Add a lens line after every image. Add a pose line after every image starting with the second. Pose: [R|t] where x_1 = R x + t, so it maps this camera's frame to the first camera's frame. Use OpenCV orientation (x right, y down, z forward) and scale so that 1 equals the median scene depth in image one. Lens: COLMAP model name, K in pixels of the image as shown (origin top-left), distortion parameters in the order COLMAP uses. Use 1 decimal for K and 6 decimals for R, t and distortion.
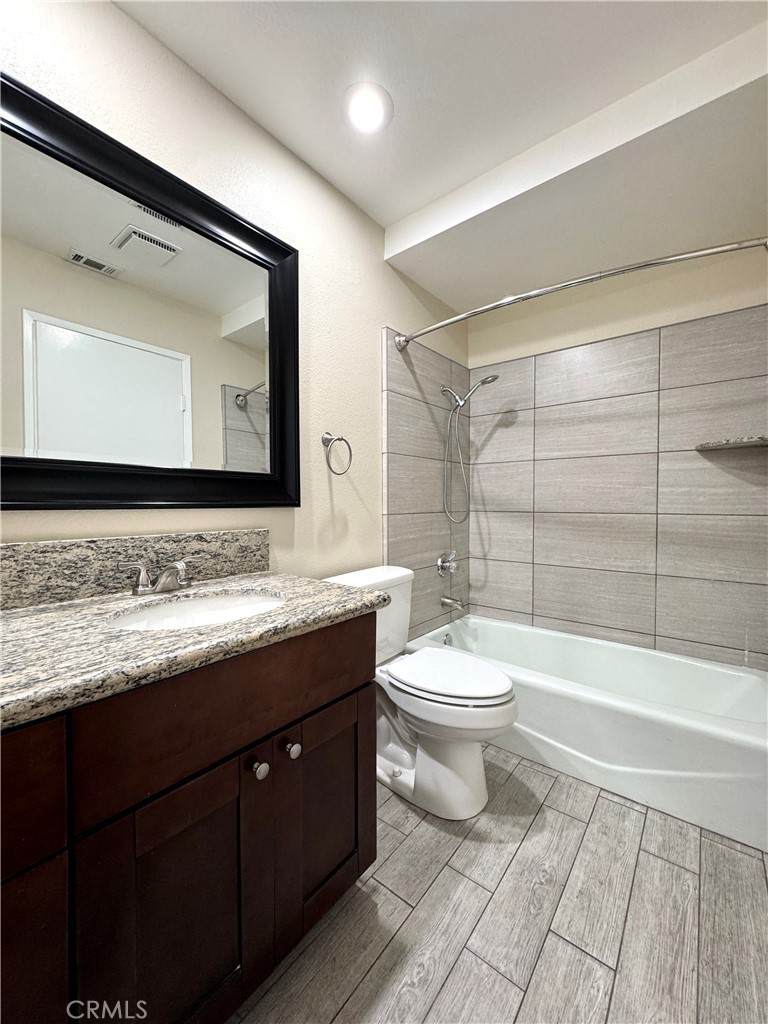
lens RADIAL K [[407.2, 0, 384.8], [0, 407.2, 510.1], [0, 0, 1]] dist [-0.004660, 0.001043]
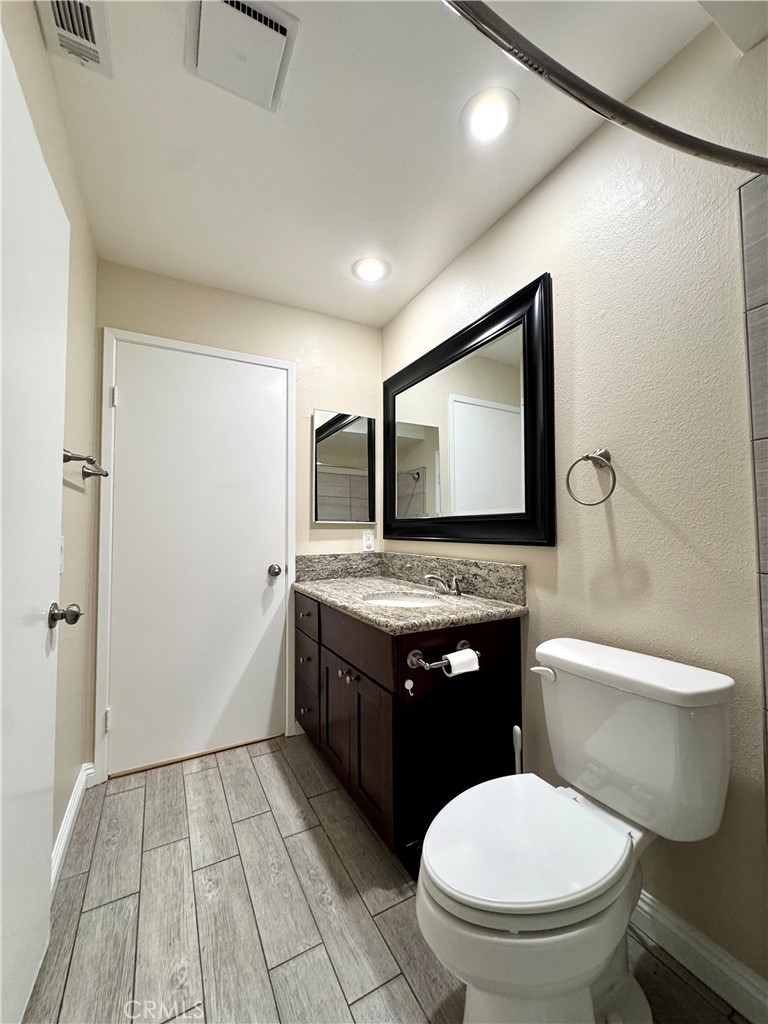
lens RADIAL K [[407.2, 0, 384.9], [0, 407.2, 514.7], [0, 0, 1]] dist [-0.004660, 0.001043]
pose [[-0.386311, -0.033300, -0.921767, 0.993998], [-0.015446, 0.999441, -0.029633, -0.058892], [0.922239, 0.002790, -0.386610, 1.313199]]
